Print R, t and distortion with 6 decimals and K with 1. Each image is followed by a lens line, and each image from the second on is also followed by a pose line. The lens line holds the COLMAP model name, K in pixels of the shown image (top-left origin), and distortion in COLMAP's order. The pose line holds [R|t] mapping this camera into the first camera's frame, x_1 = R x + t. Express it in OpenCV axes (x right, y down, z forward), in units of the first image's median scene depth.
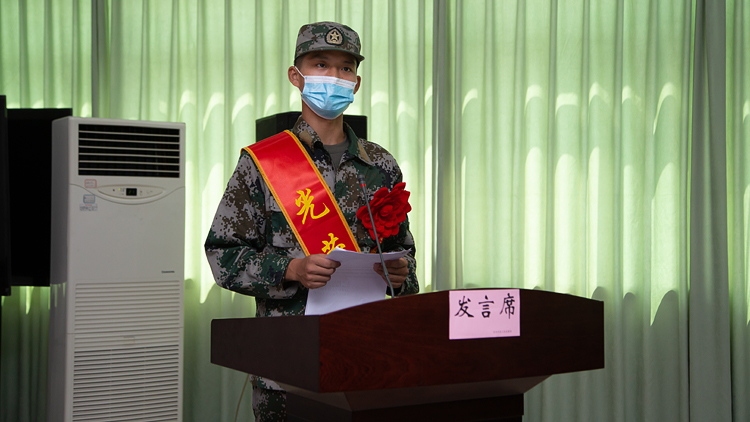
lens RADIAL K [[1108.8, 0, 373.4], [0, 1108.8, 216.9], [0, 0, 1]] dist [0.194481, 0.000000]
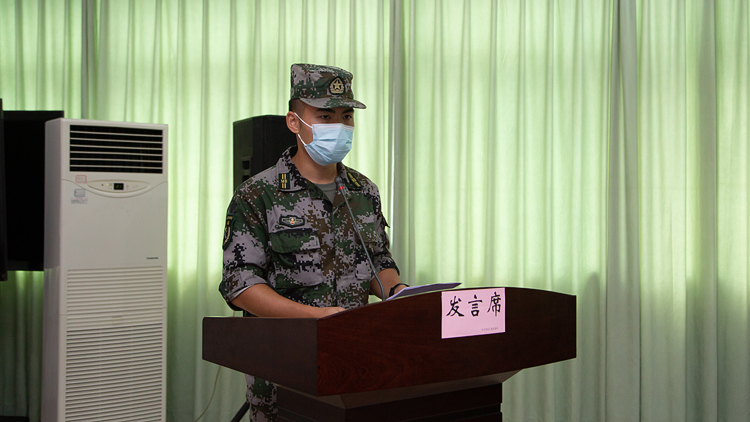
lens RADIAL K [[828.9, 0, 377.0], [0, 828.9, 205.1], [0, 0, 1]] dist [0.064481, 0.000000]
pose [[0.995444, -0.001875, 0.095331, -0.040753], [0.000570, 0.999906, 0.013715, -0.015128], [-0.095348, -0.013598, 0.995351, 0.155925]]
